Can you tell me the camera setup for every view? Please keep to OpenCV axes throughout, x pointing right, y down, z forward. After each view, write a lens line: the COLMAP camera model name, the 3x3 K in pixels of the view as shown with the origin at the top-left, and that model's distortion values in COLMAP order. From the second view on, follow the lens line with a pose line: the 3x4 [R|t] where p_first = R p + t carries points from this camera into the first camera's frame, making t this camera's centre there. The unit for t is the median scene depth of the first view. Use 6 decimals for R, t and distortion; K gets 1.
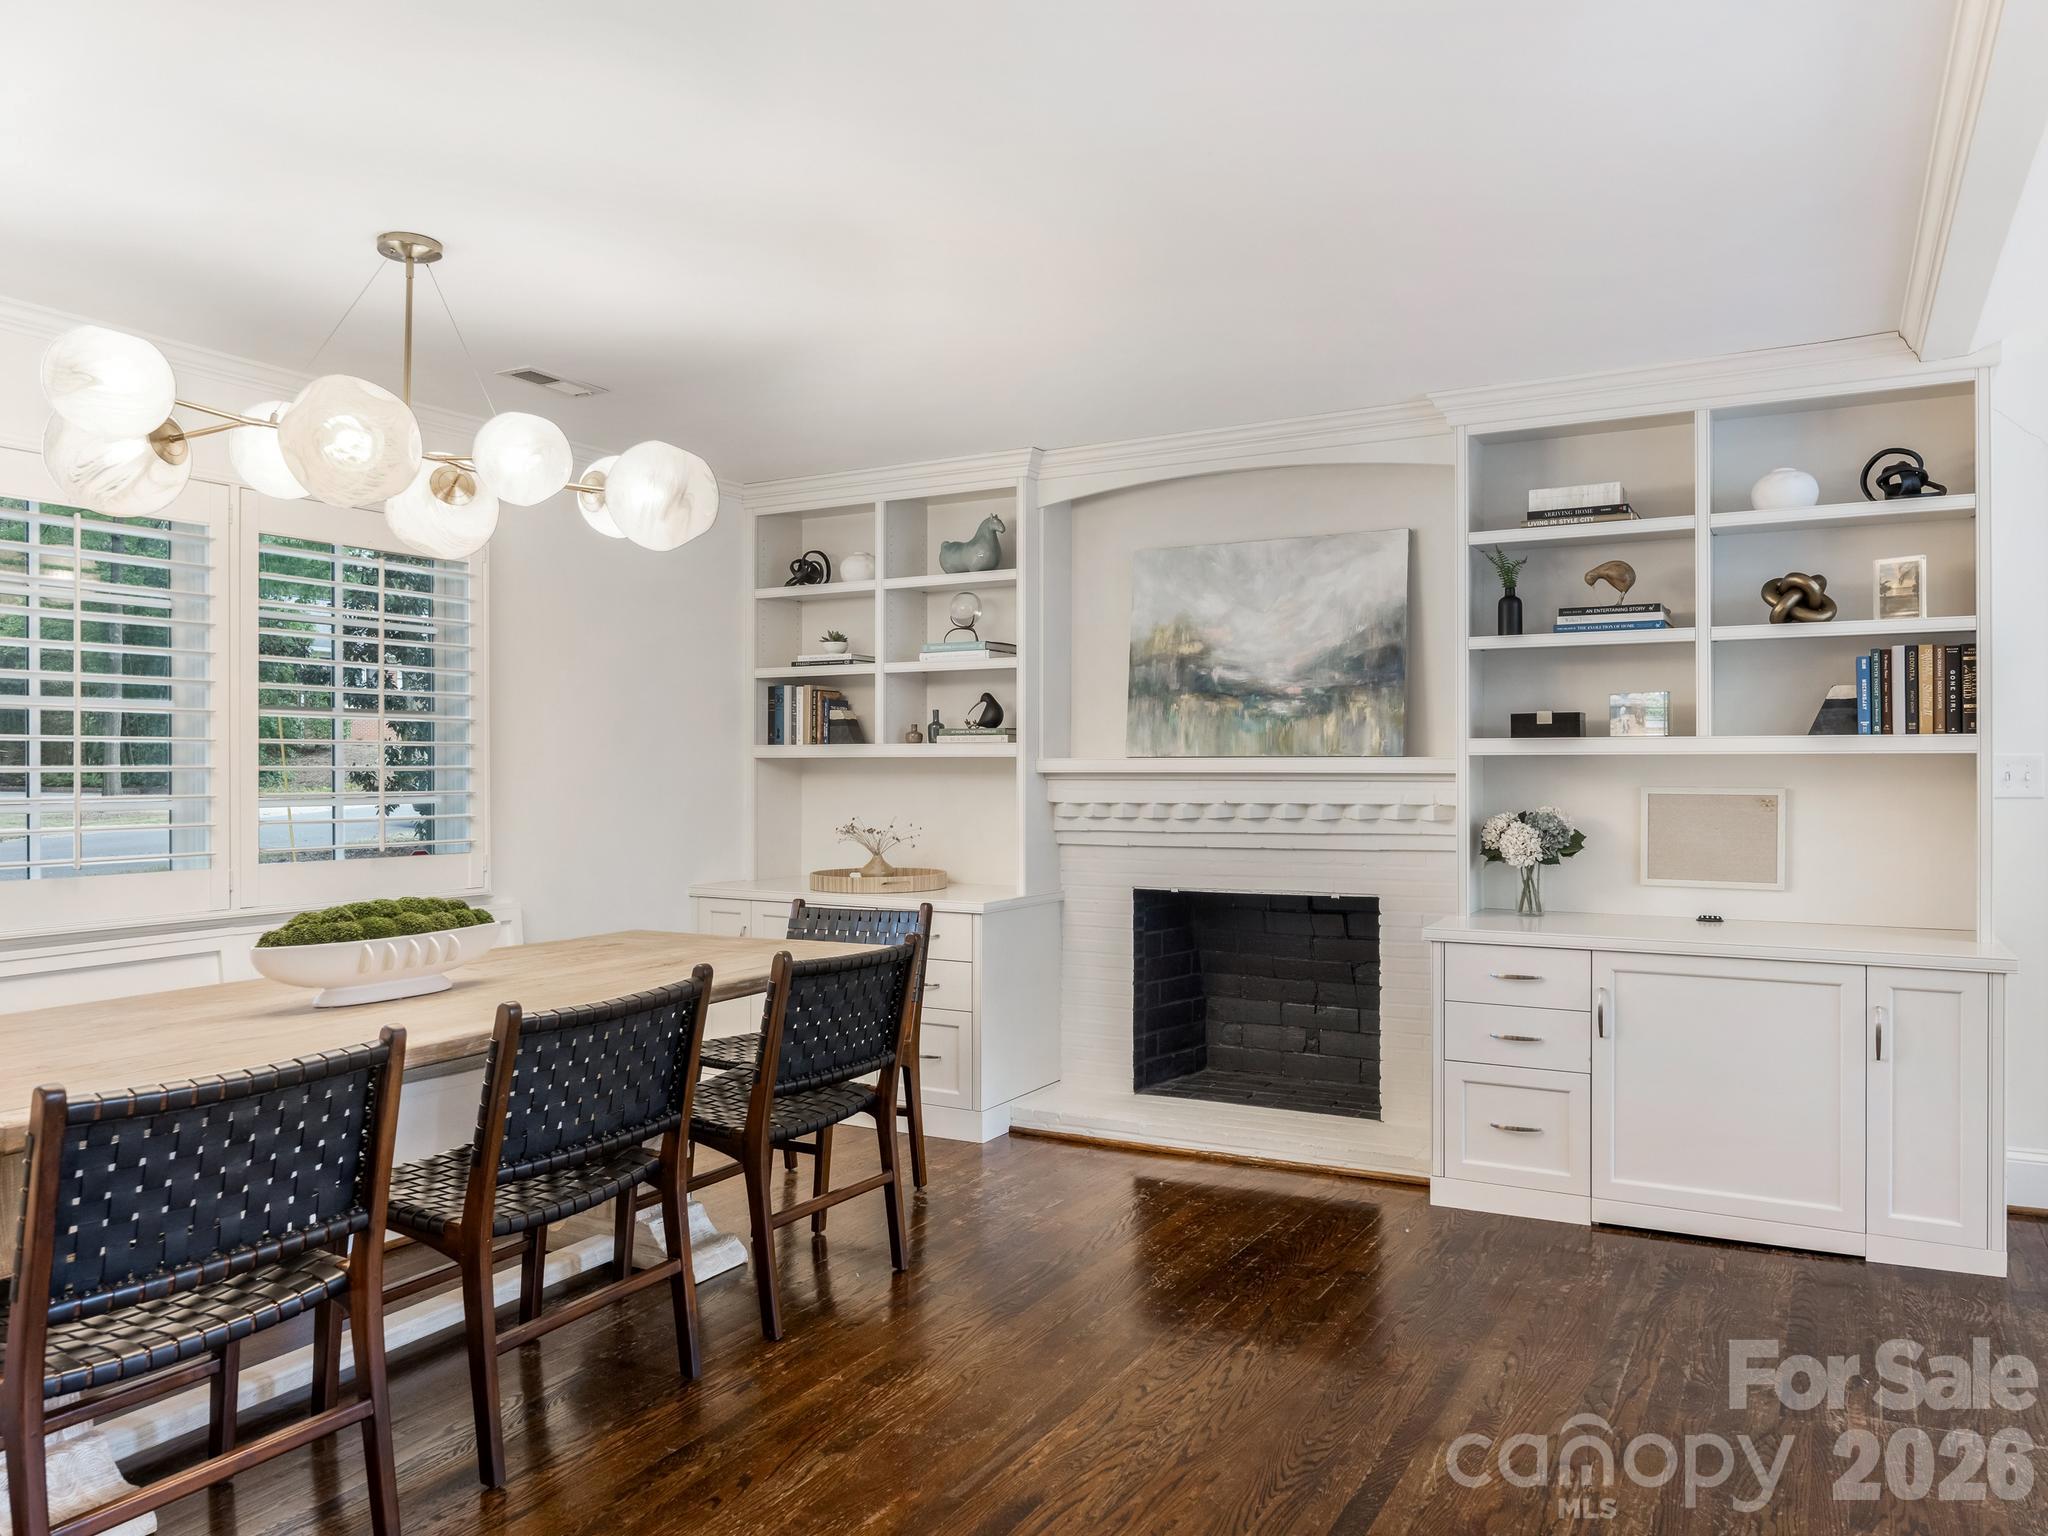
lens RADIAL K [[1427.1, 0, 1098.7], [0, 1427.1, 774.0], [0, 0, 1]] dist [0.001518, -0.000514]
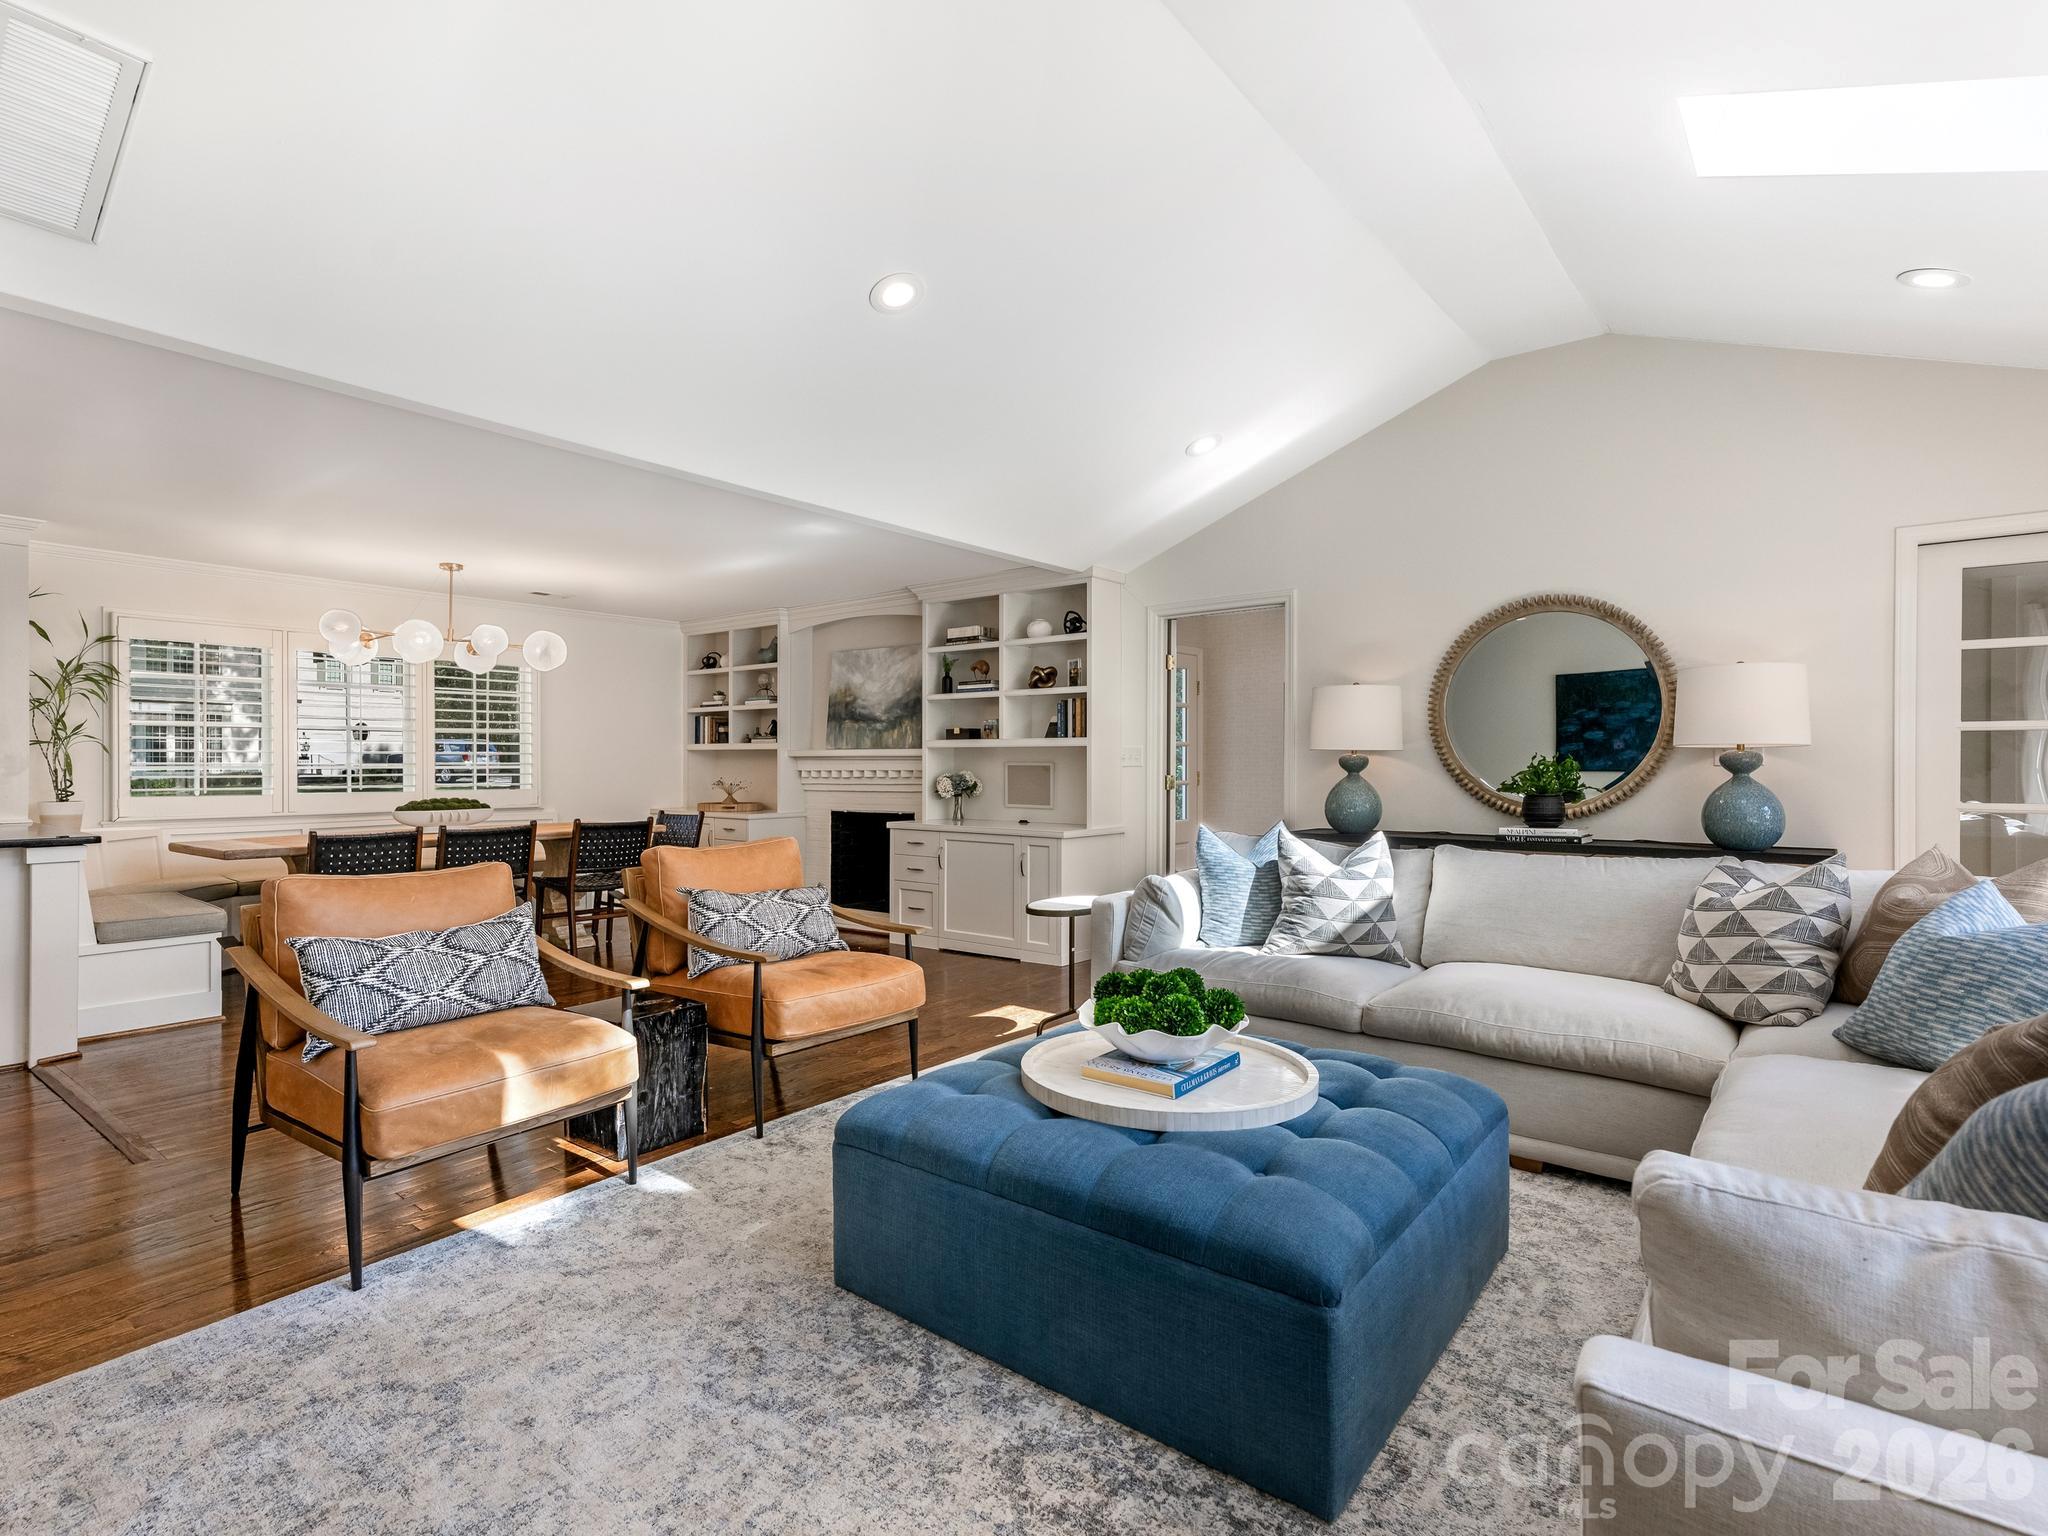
lens RADIAL K [[1032.4, 0, 1024.0], [0, 1032.4, 768.0], [0, 0, 1]] dist [-0.001802, -0.000103]
pose [[0.982290, 0.003599, -0.187333, 0.622780], [-0.003545, 0.999994, 0.000626, 0.014847], [0.187334, 0.000049, 0.982296, -0.486431]]
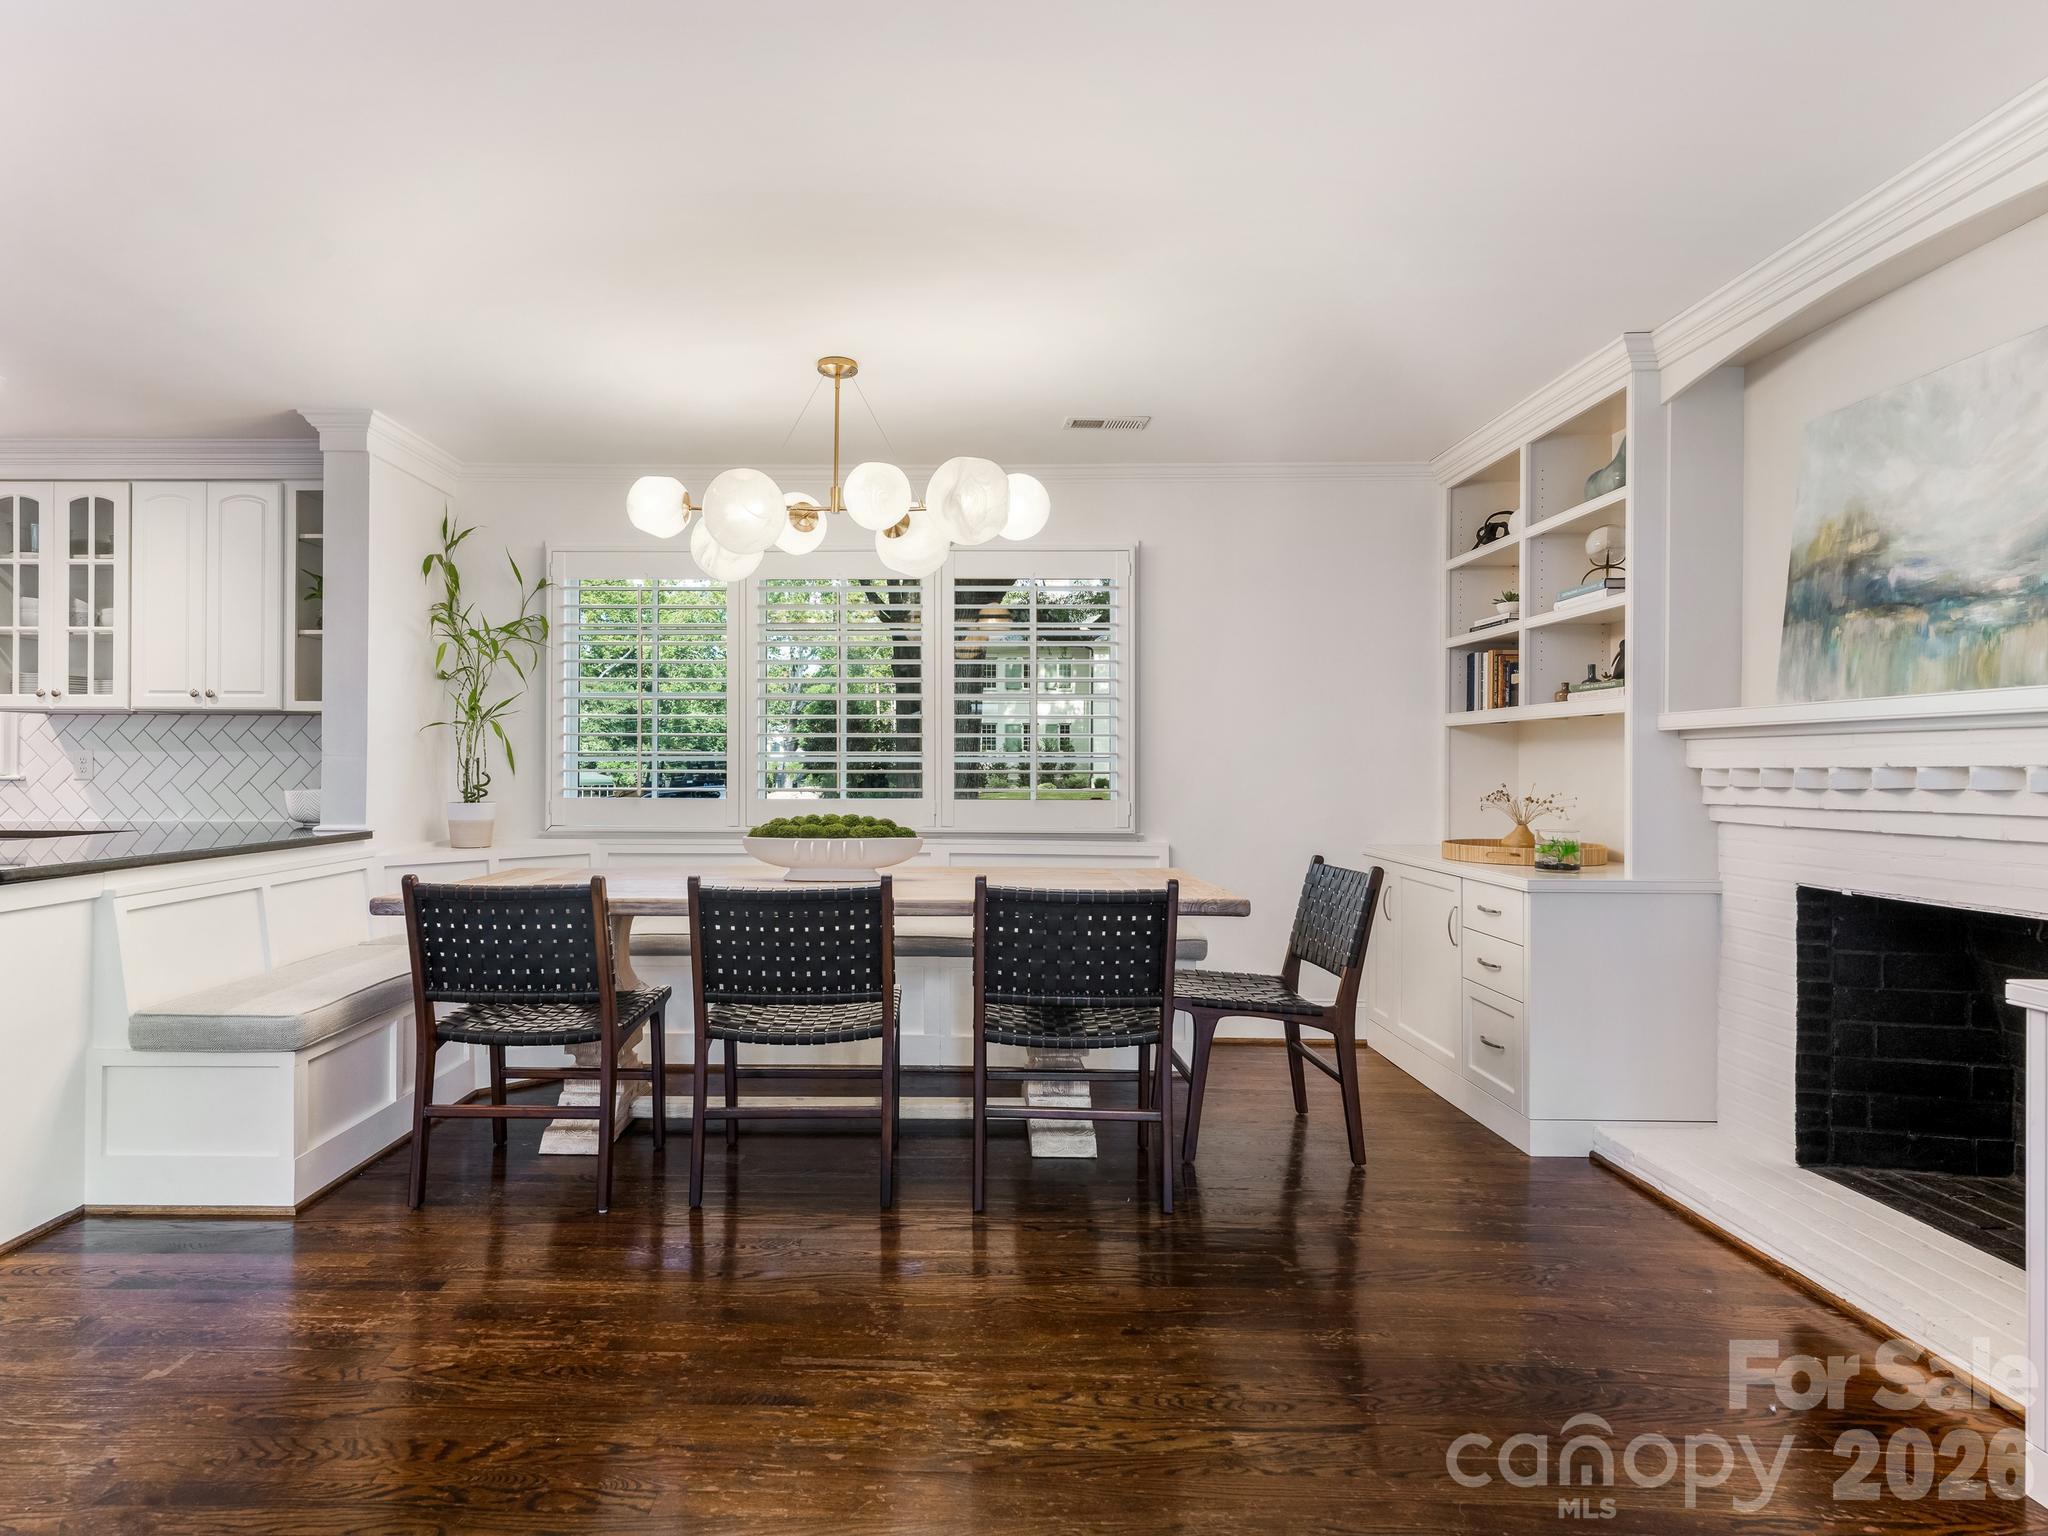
lens RADIAL K [[1093.7, 0, 944.7], [0, 1093.7, 763.0], [0, 0, 1]] dist [0.000172, -0.000142]
pose [[0.439360, 0.001169, -0.898311, 0.349616], [-0.007632, 0.999968, -0.002432, 0.022853], [0.898279, 0.007925, 0.439354, 0.373718]]
